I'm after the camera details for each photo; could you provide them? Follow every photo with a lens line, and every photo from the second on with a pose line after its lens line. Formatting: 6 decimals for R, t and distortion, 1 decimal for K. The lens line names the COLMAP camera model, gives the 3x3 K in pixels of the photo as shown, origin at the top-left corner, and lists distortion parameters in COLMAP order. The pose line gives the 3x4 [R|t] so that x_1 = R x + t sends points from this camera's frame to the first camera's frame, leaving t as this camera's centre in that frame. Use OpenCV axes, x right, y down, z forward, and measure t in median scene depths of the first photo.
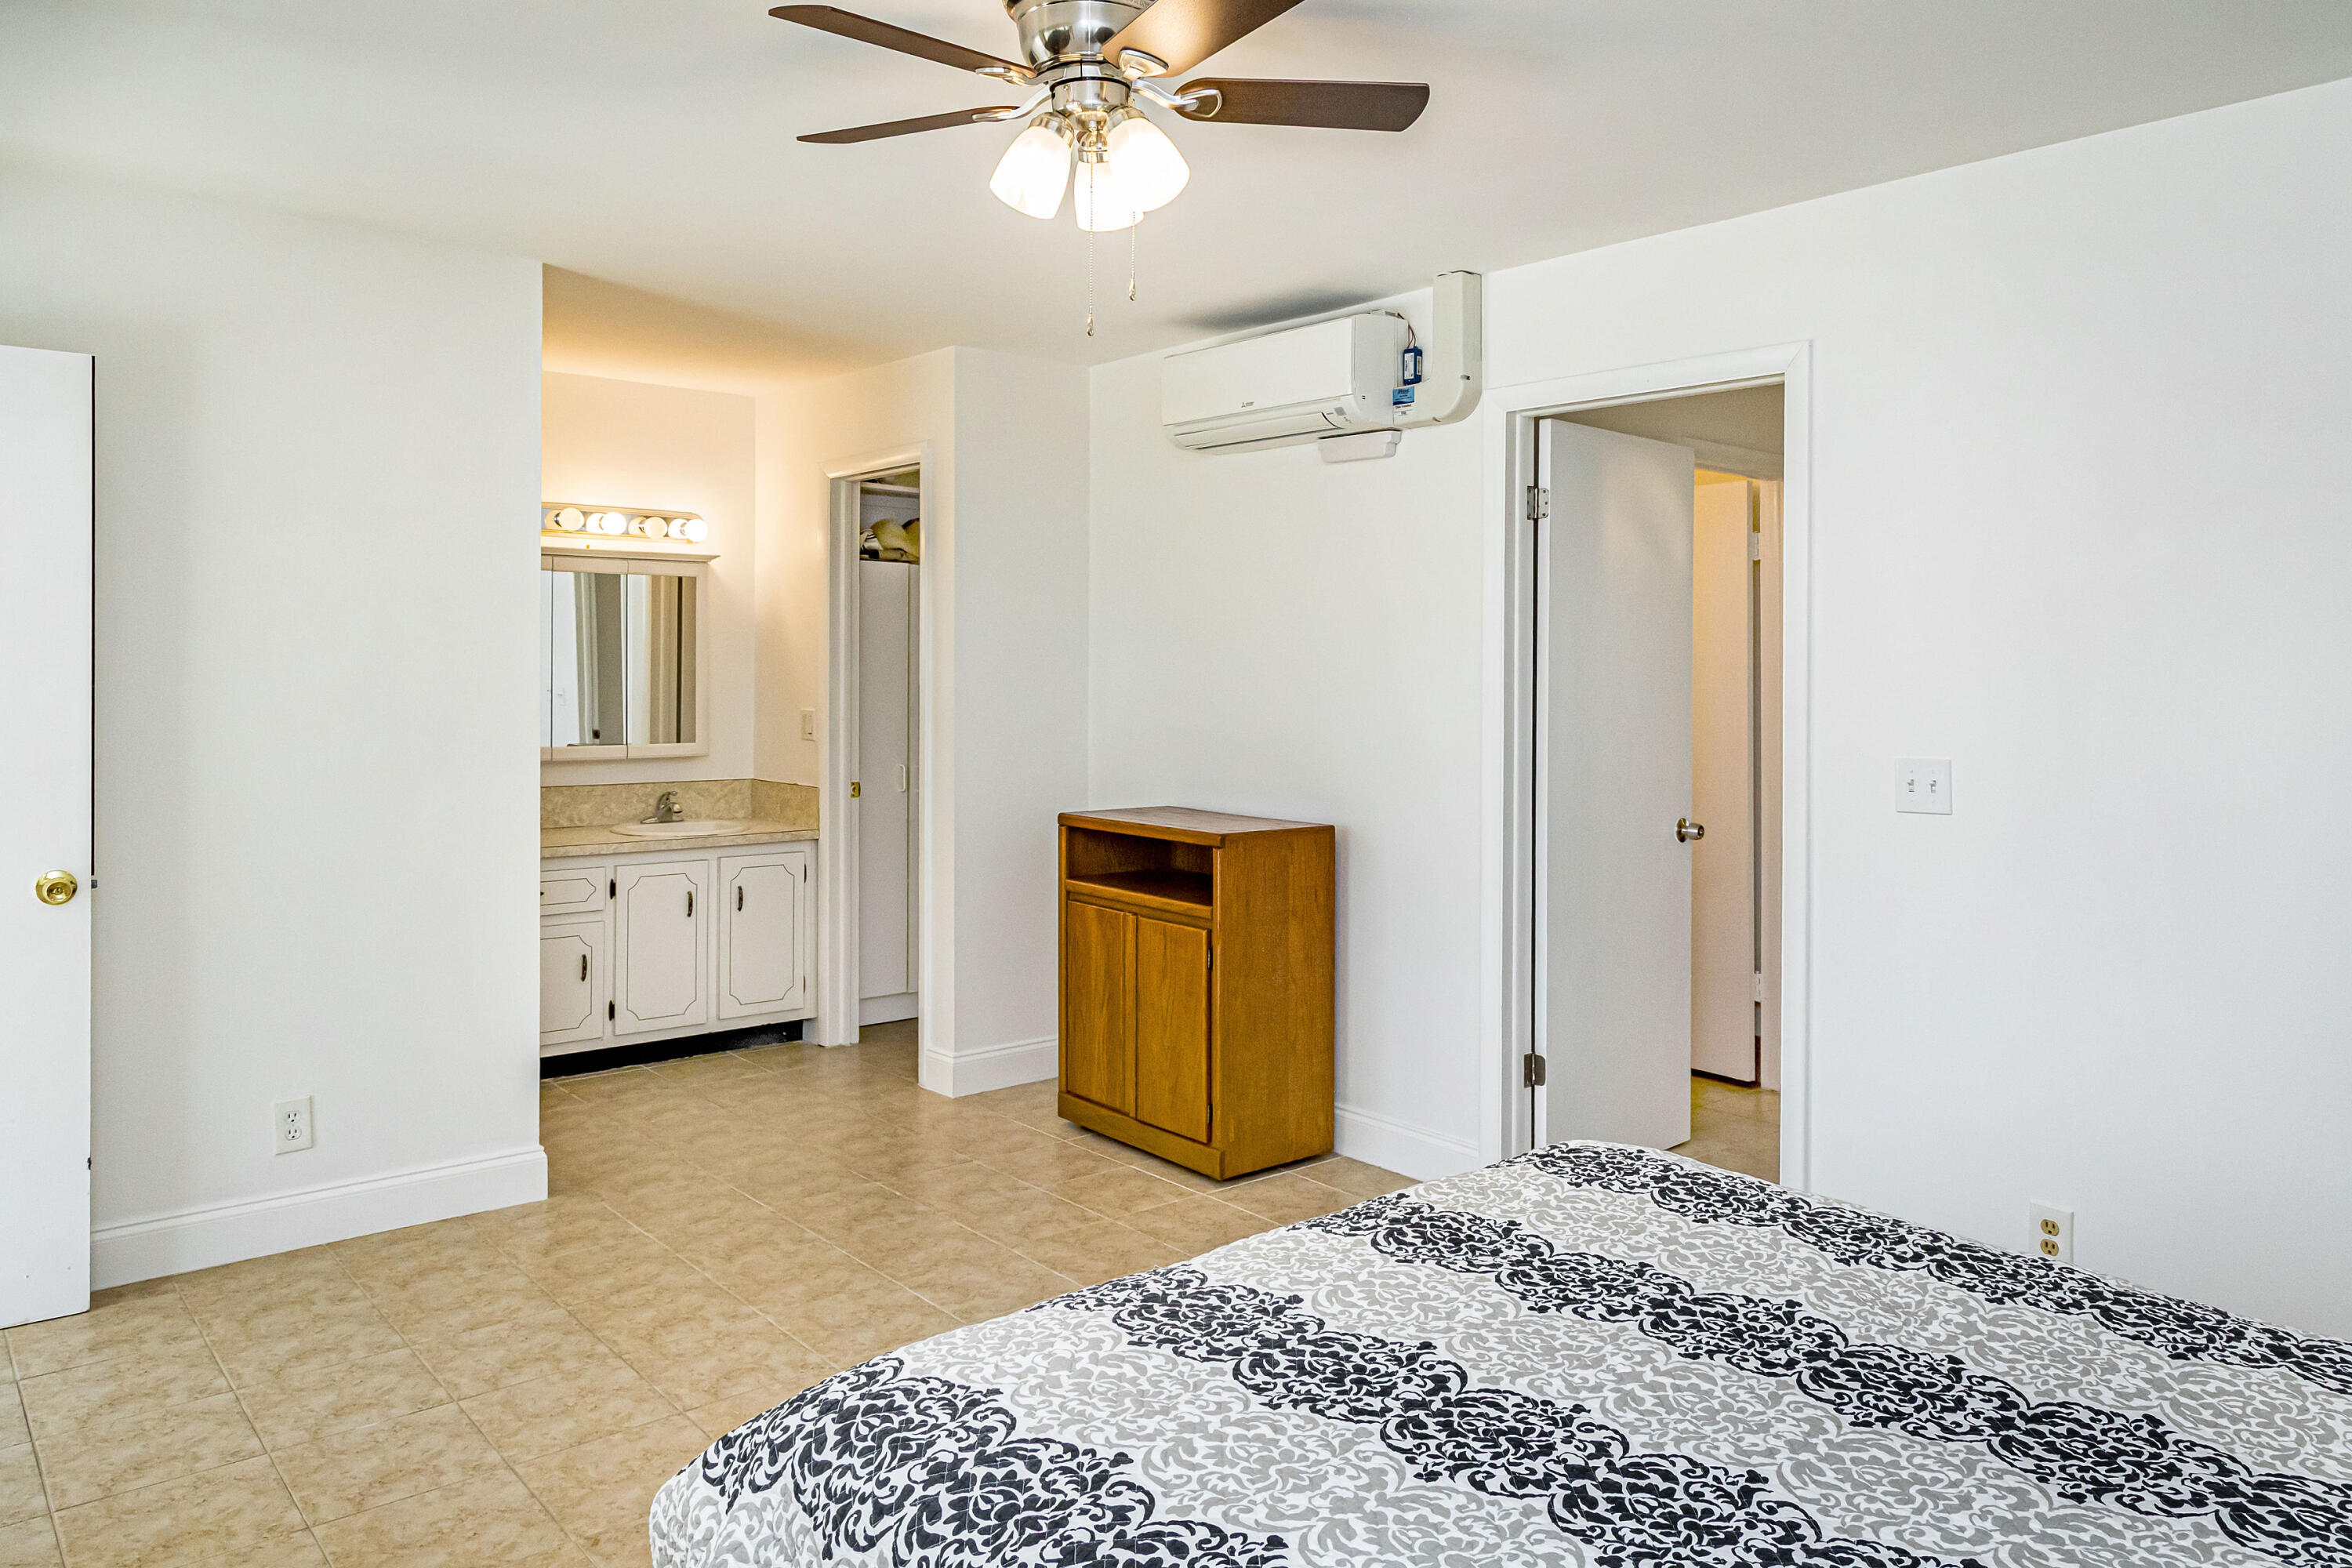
lens RADIAL K [[1641.8, 0, 1177.4], [0, 1641.8, 622.4], [0, 0, 1]] dist [-0.003782, 0.000956]
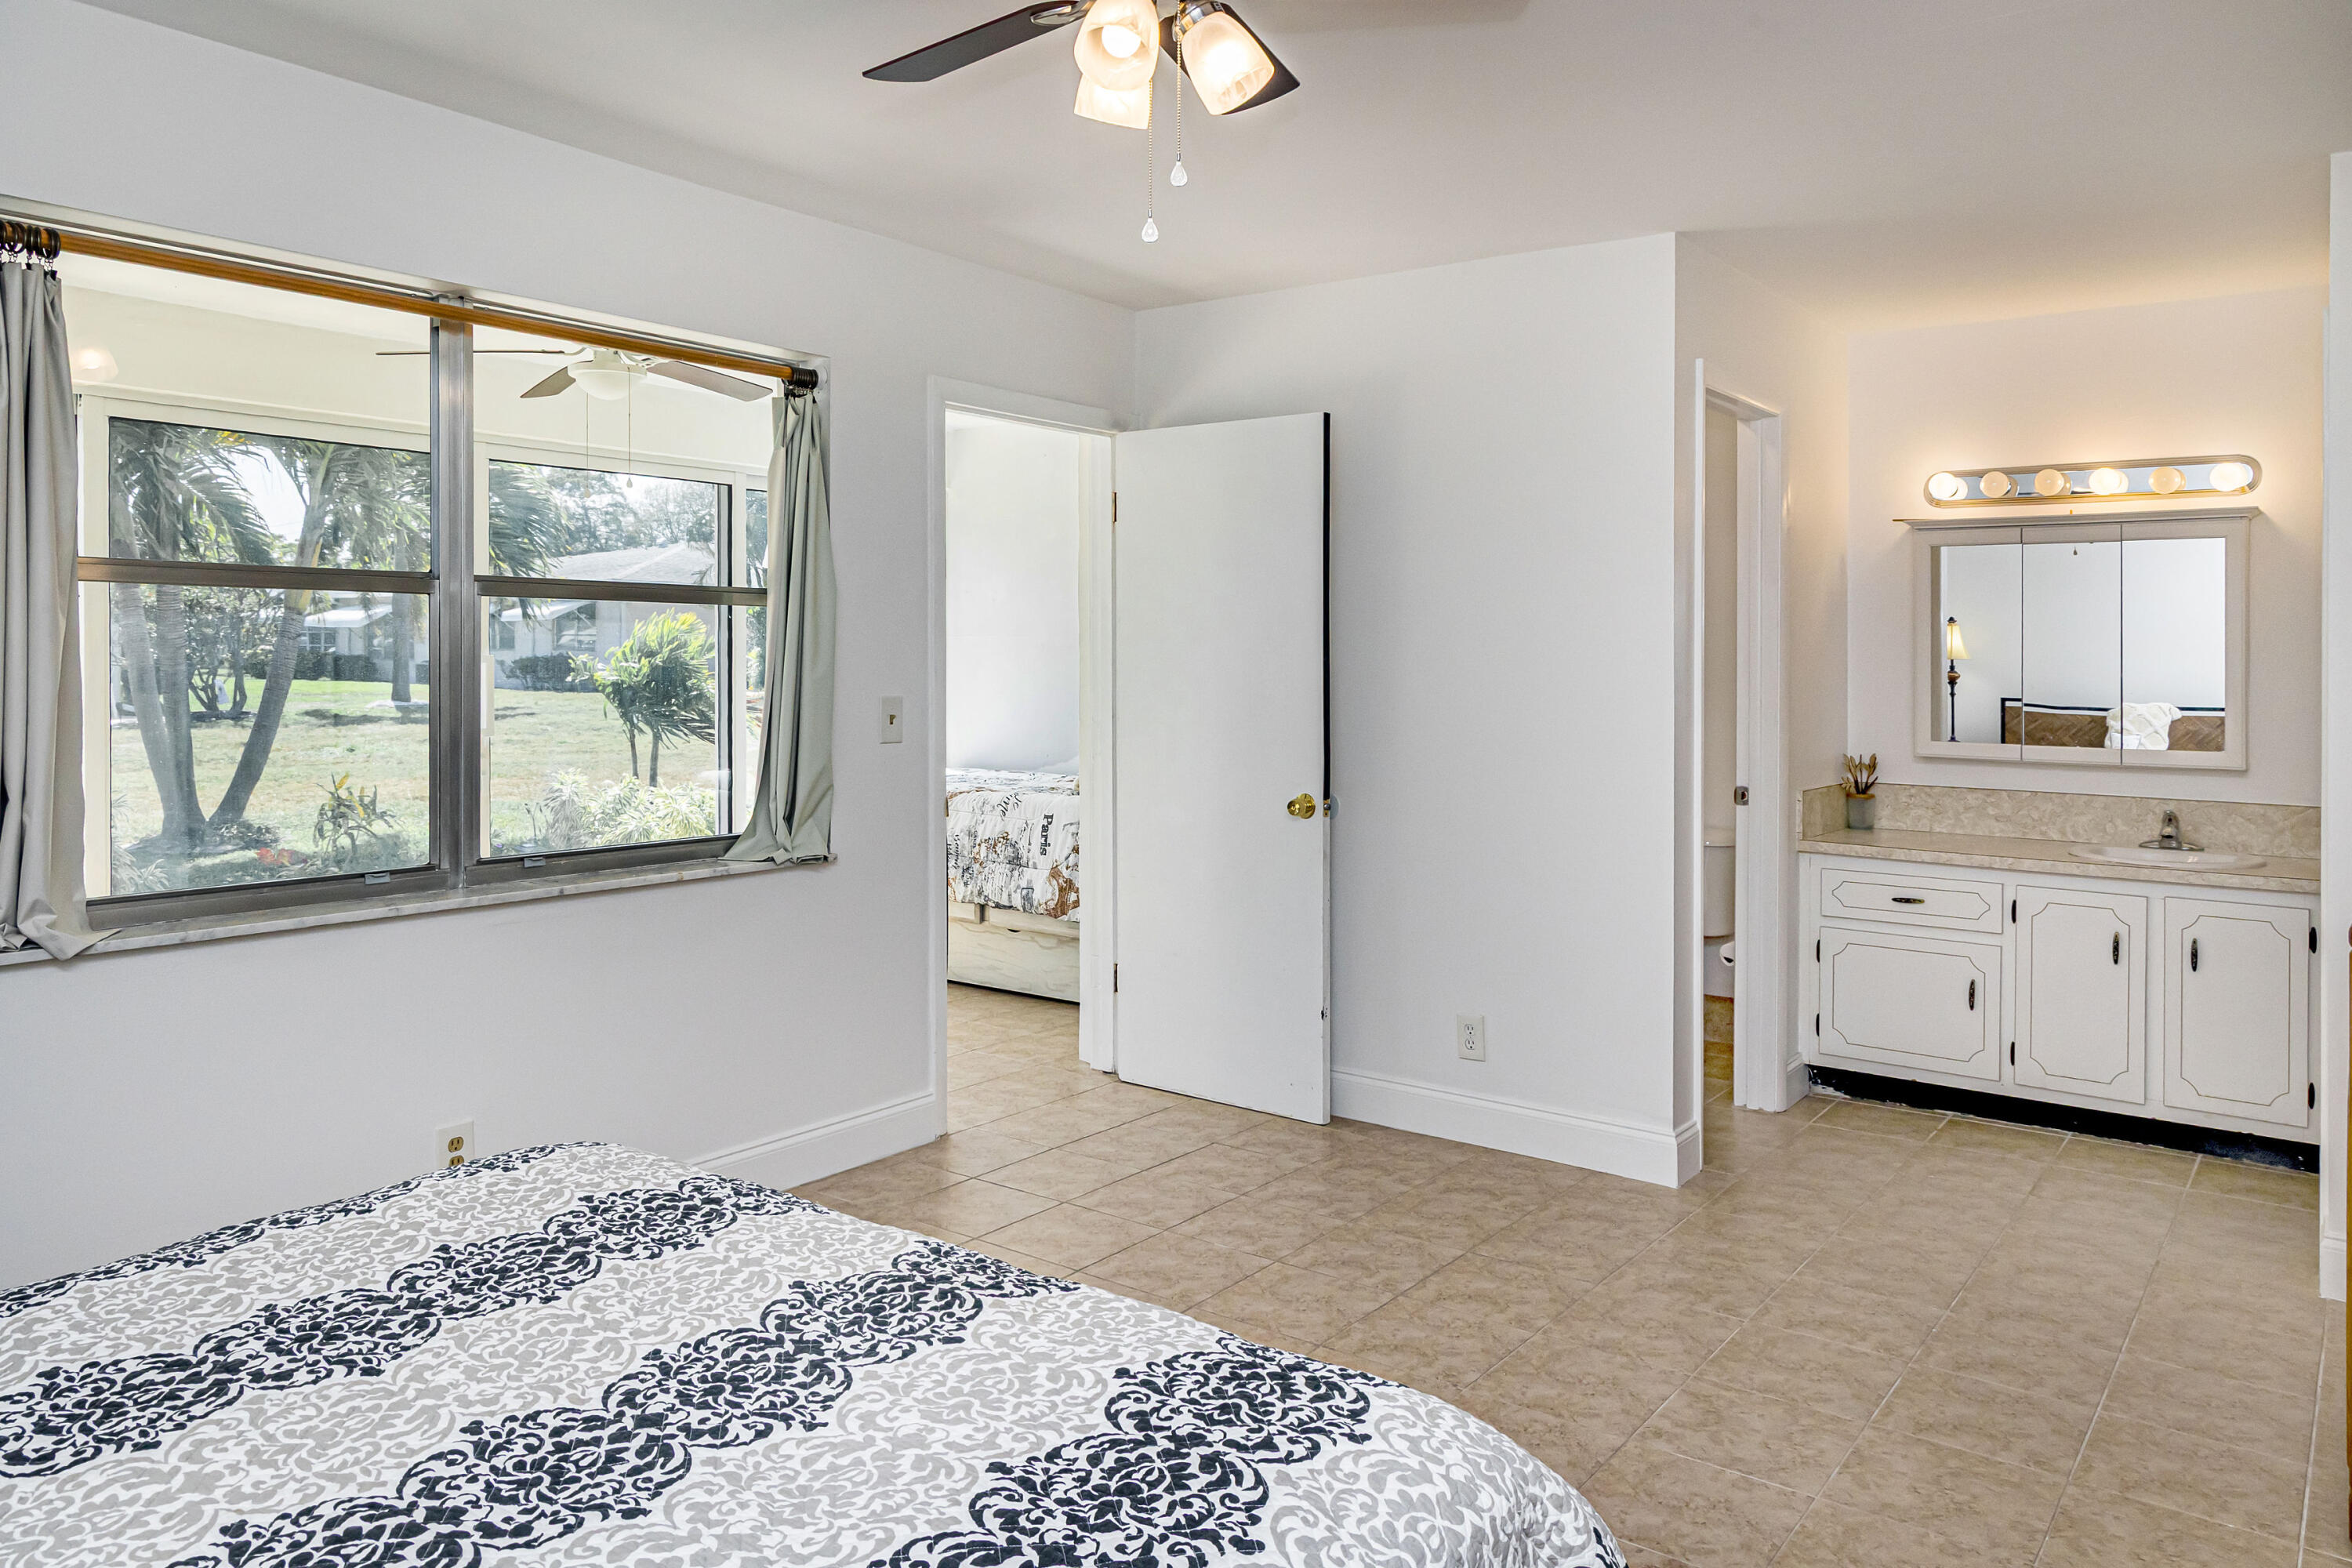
lens RADIAL K [[1591.2, 0, 1170.1], [0, 1591.2, 692.9], [0, 0, 1]] dist [-0.000290, 0.001284]
pose [[0.218050, 0.008179, -0.975903, 0.505490], [0.006963, 0.999926, 0.009936, 0.054833], [0.975913, -0.008962, 0.217977, 0.560556]]
